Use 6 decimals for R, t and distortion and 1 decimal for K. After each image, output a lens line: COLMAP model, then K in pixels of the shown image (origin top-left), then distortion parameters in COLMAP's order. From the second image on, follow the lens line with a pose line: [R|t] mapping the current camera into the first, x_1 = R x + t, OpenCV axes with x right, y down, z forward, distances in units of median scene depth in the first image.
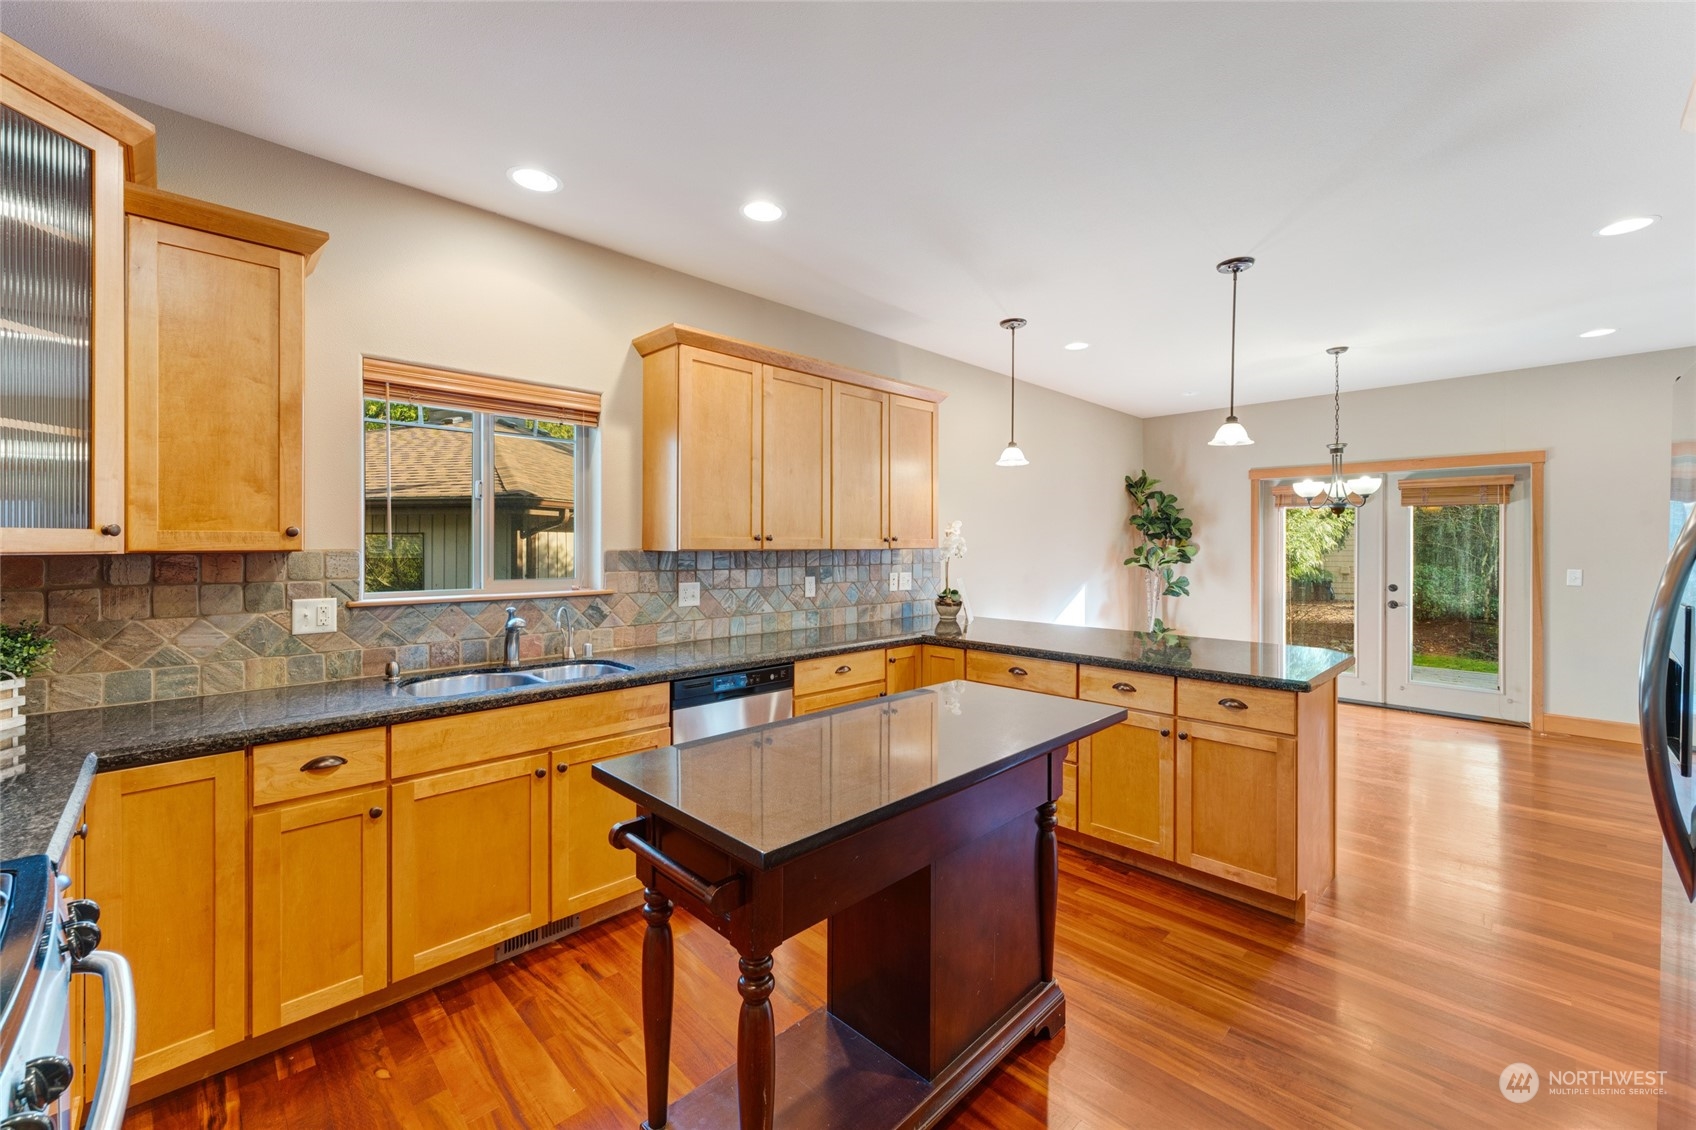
lens RADIAL K [[680.5, 0, 856.6], [0, 680.5, 545.8], [0, 0, 1]] dist [-0.002389, 0.000831]
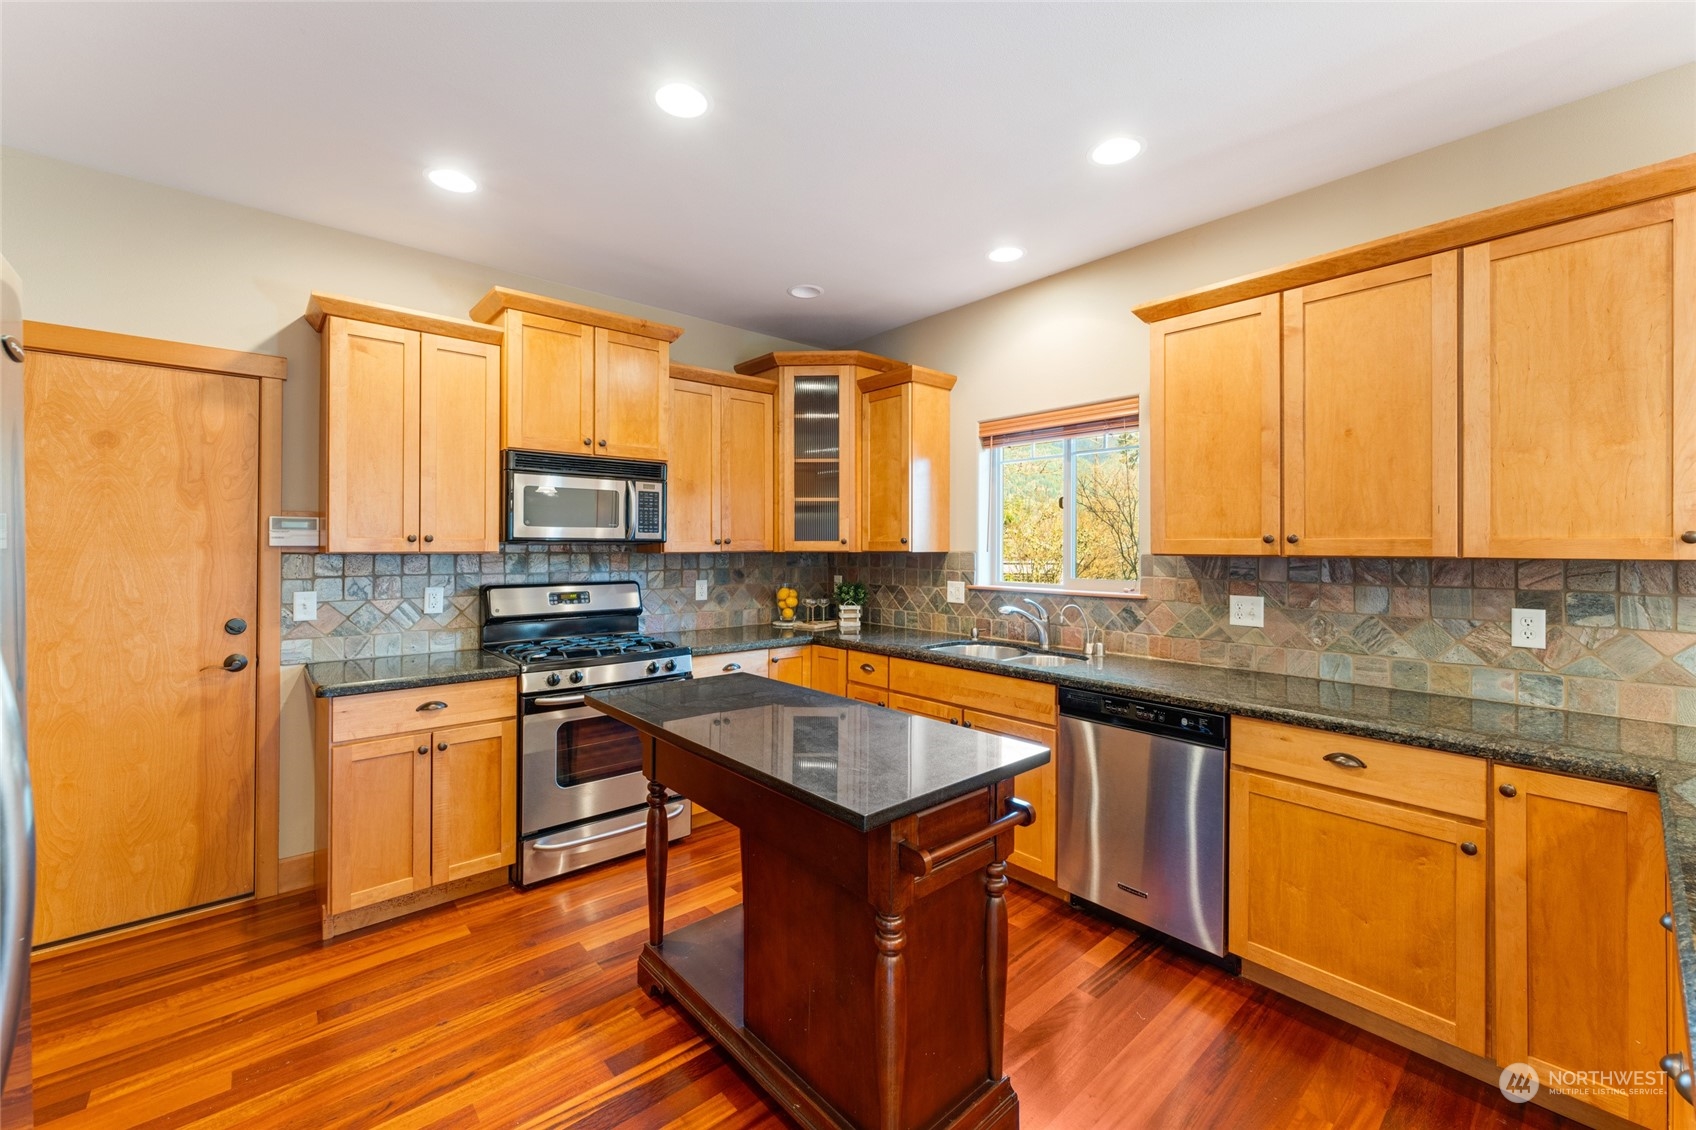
lens RADIAL K [[680.5, 0, 849.4], [0, 680.5, 543.0], [0, 0, 1]] dist [-0.002389, 0.000831]
pose [[-0.056643, -0.005450, -0.998380, 0.660656], [-0.002546, 0.999983, -0.005314, -0.003280], [0.998391, 0.002241, -0.056656, 0.667335]]
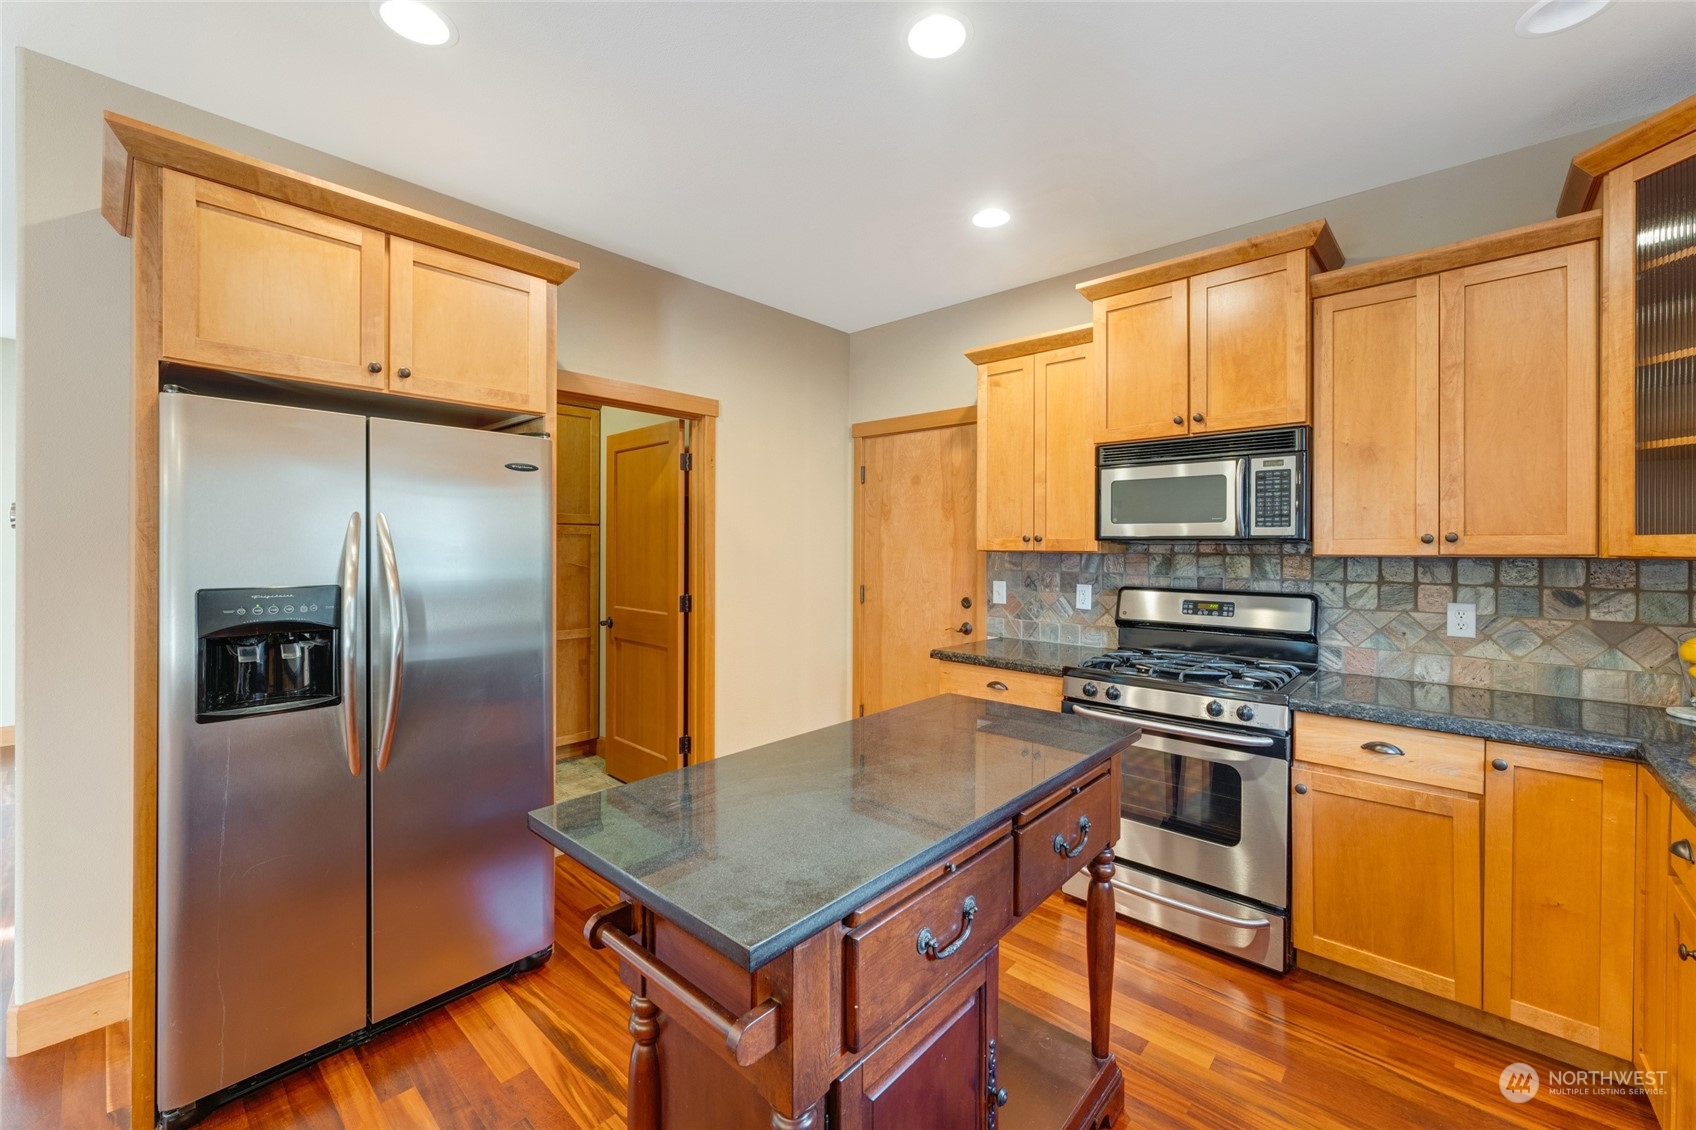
lens RADIAL K [[680.5, 0, 850.0], [0, 680.5, 548.8], [0, 0, 1]] dist [-0.002389, 0.000831]
pose [[-0.998400, -0.005389, -0.056295, 0.097577], [-0.005657, 0.999973, 0.004605, -0.000363], [0.056269, 0.004916, -0.998404, 1.059444]]
